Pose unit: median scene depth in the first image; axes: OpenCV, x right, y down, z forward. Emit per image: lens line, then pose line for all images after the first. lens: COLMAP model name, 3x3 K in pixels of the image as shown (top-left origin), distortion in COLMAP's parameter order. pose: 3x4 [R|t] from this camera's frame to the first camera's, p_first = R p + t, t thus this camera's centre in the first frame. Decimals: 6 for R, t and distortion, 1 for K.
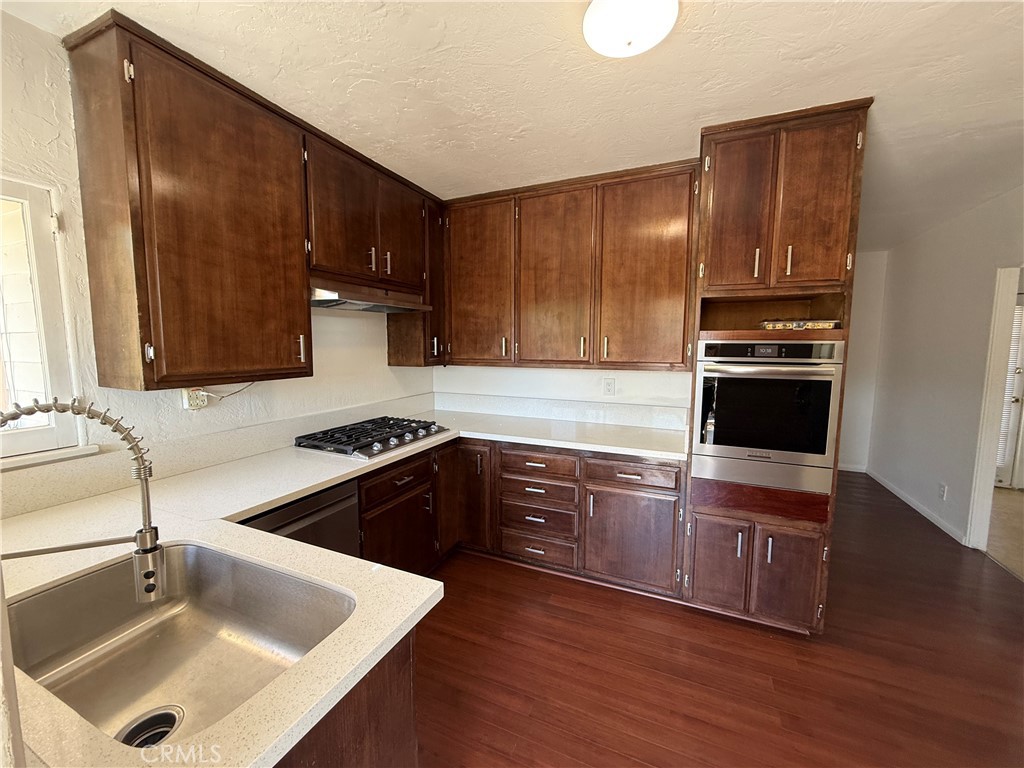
lens RADIAL K [[408.5, 0, 509.0], [0, 408.5, 384.4], [0, 0, 1]] dist [-0.000708, 0.000163]
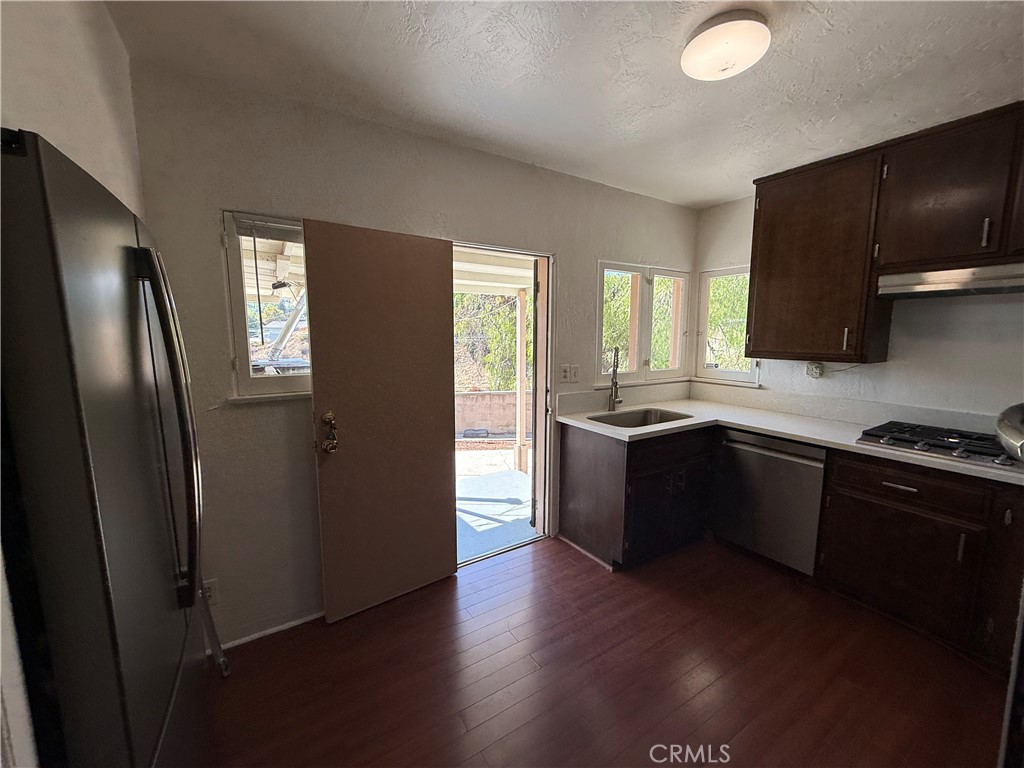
lens RADIAL K [[408.5, 0, 509.0], [0, 408.5, 384.4], [0, 0, 1]] dist [-0.000708, 0.000163]
pose [[-0.548560, 0.102578, -0.829795, 1.174899], [-0.084278, 0.980608, 0.176935, -0.092048], [0.831853, 0.166993, -0.529277, 0.891284]]
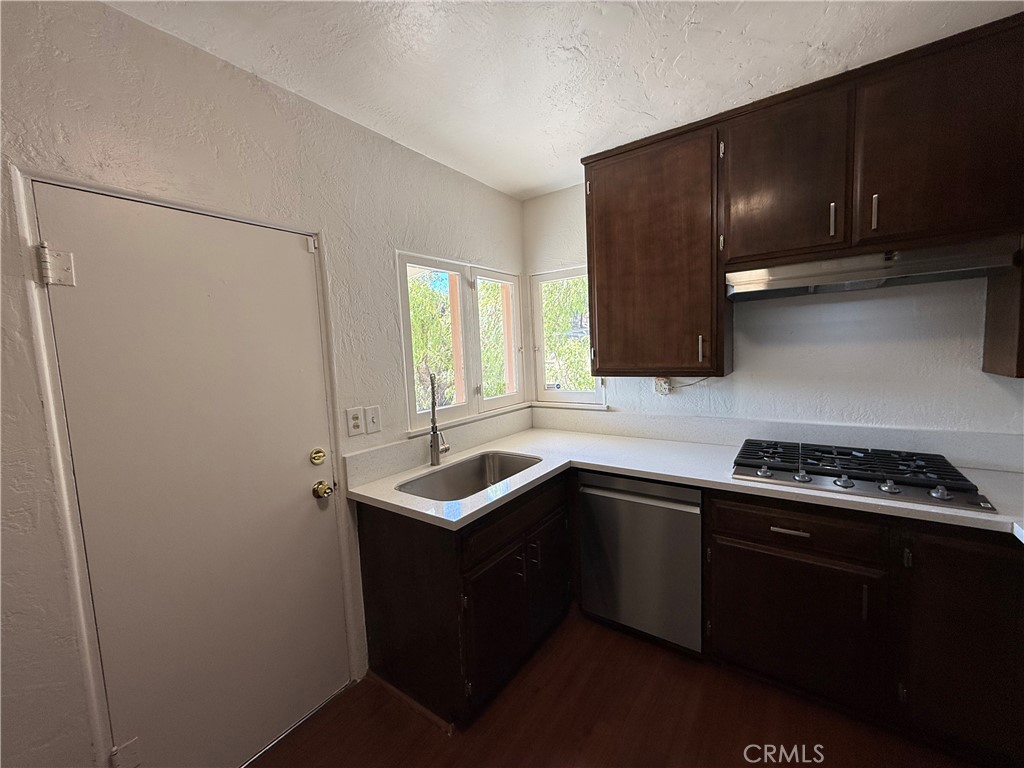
lens RADIAL K [[408.5, 0, 509.0], [0, 408.5, 384.4], [0, 0, 1]] dist [-0.000708, 0.000163]
pose [[-0.195579, 0.095580, -0.976019, 0.641875], [-0.051506, 0.992865, 0.107551, -0.090923], [0.979334, 0.071306, -0.189261, 0.785054]]
